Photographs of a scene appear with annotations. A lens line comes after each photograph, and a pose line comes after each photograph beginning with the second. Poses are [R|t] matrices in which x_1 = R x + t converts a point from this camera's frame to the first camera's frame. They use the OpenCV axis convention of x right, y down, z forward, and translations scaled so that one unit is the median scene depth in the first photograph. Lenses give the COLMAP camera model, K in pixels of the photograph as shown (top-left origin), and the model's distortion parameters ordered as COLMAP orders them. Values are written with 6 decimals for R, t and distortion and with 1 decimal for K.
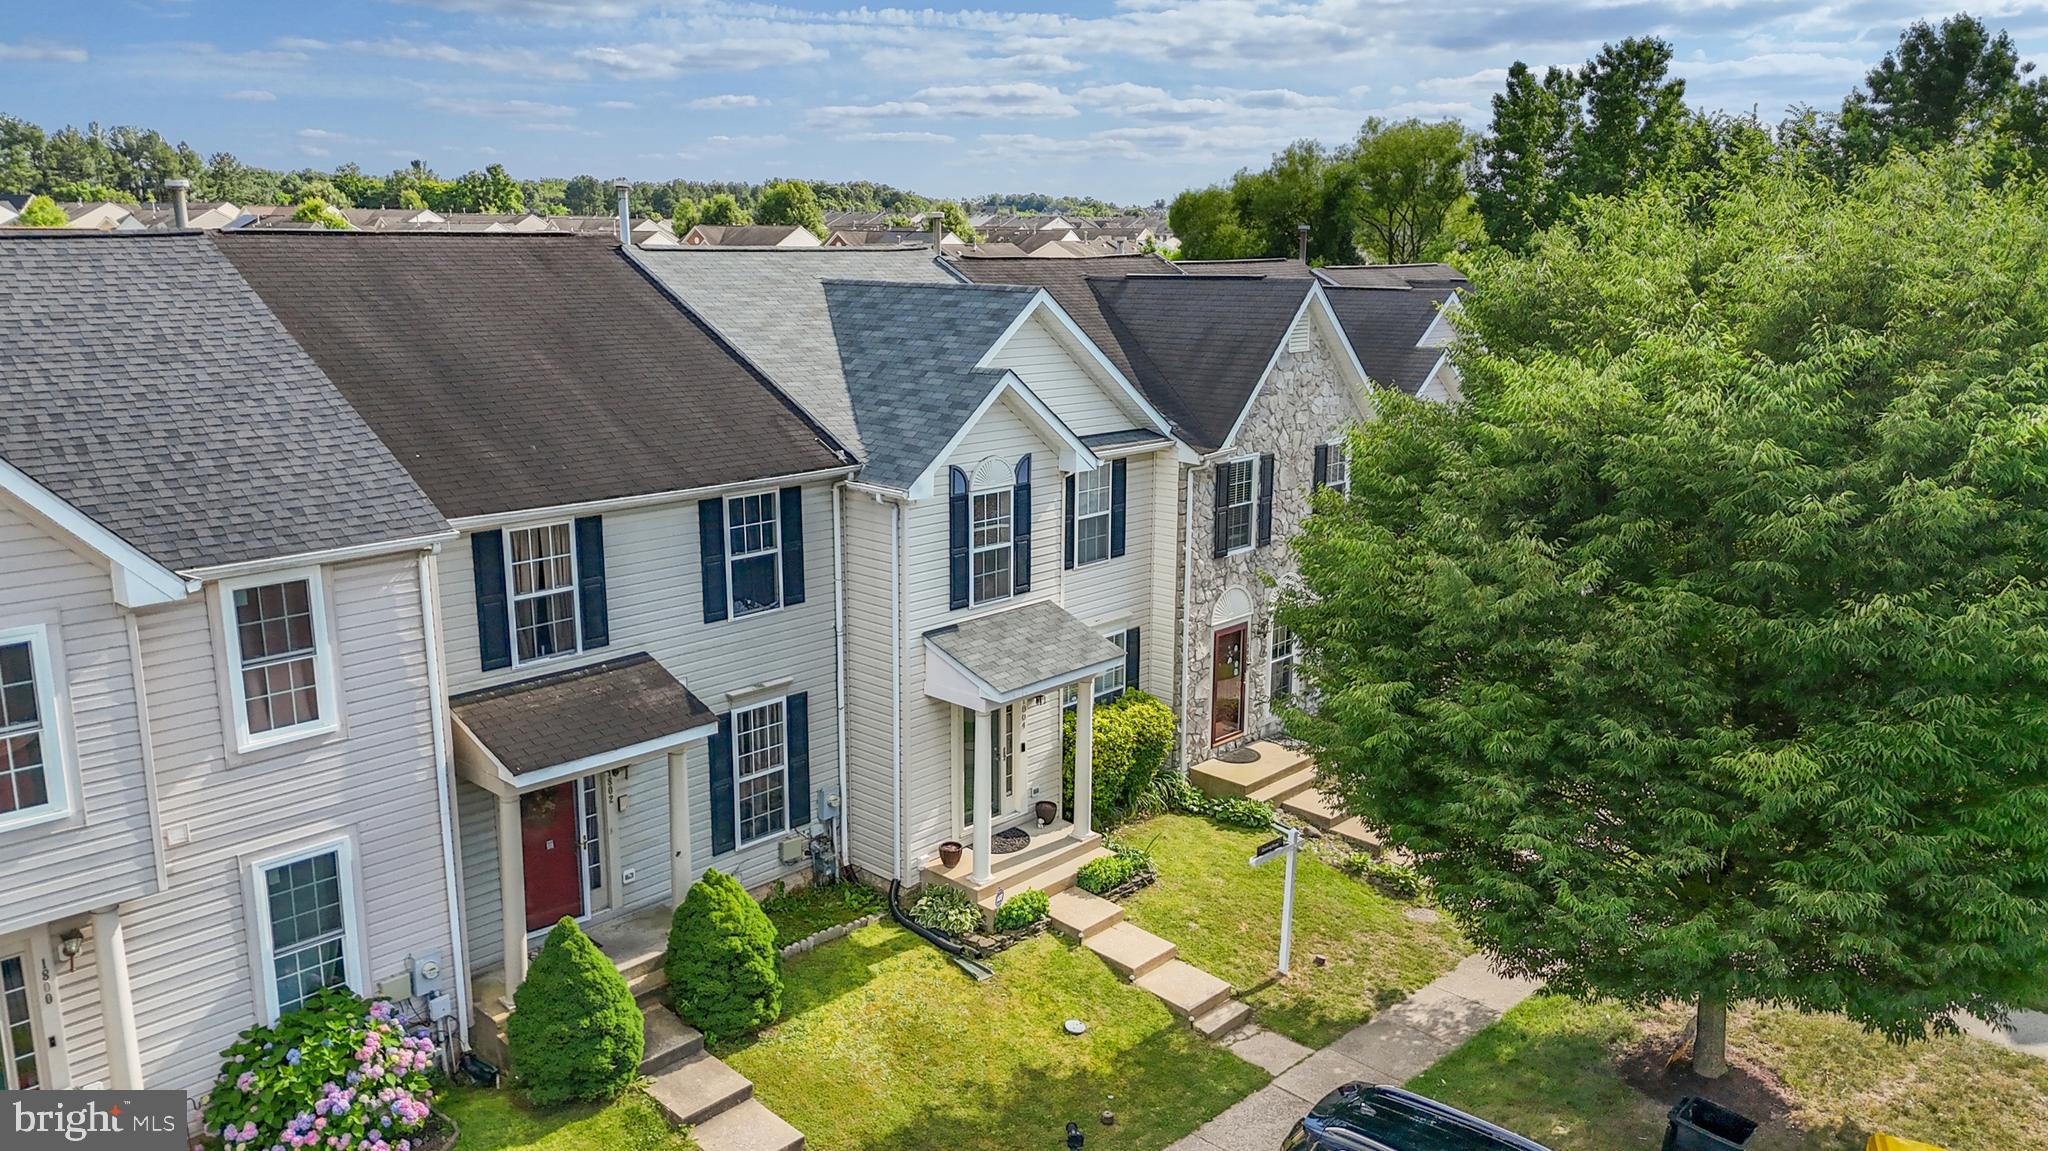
lens RADIAL K [[1542.6, 0, 1061.8], [0, 1542.6, 579.4], [0, 0, 1]] dist [0.011416, -0.002129]
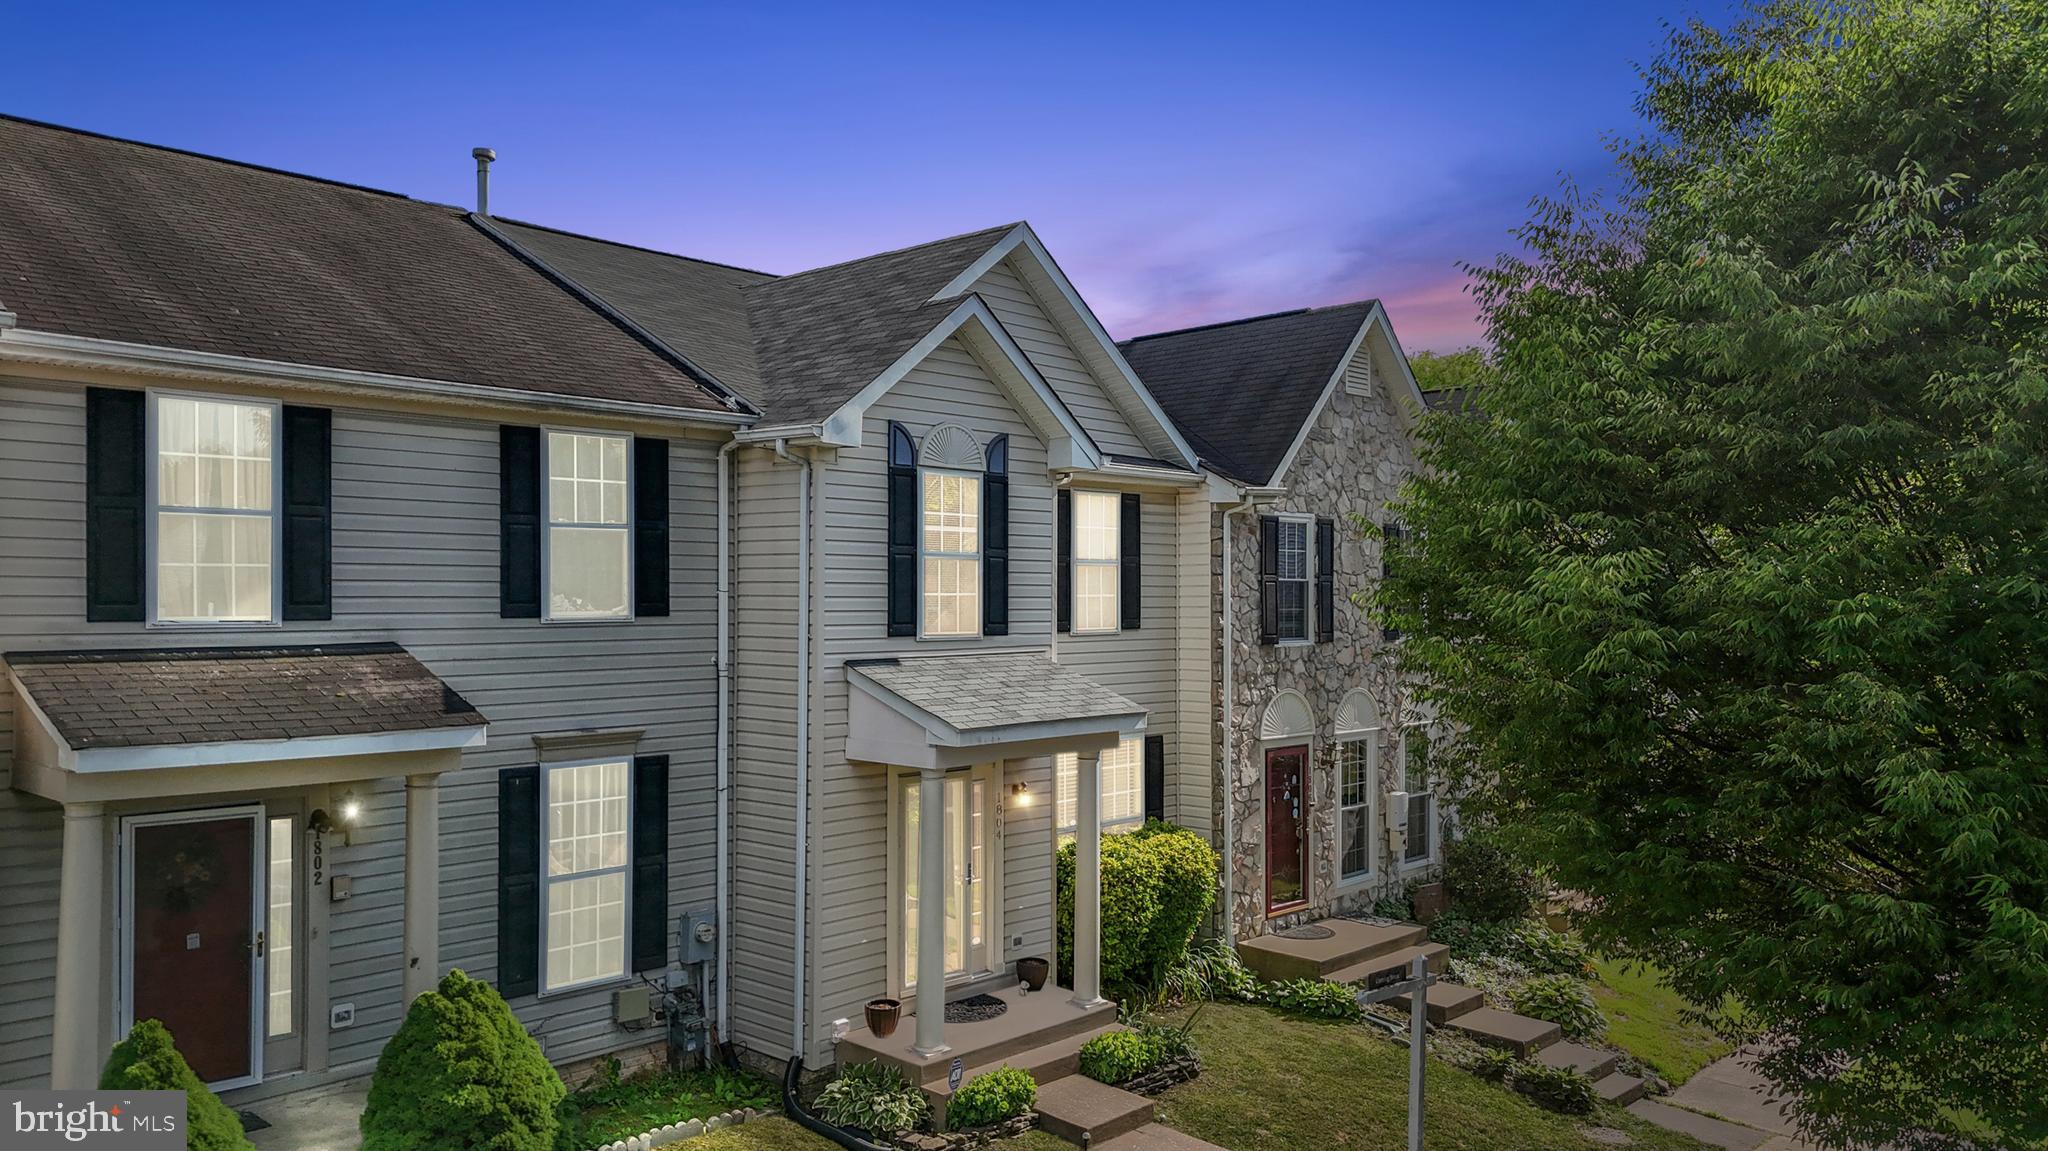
lens RADIAL K [[1542.6, 0, 1061.8], [0, 1542.6, 579.4], [0, 0, 1]] dist [0.011416, -0.002129]
pose [[0.999956, -0.009421, 0.000414, 0.004008], [0.009250, 0.971337, -0.237526, 0.147839], [0.001836, 0.237519, 0.971381, 0.315807]]
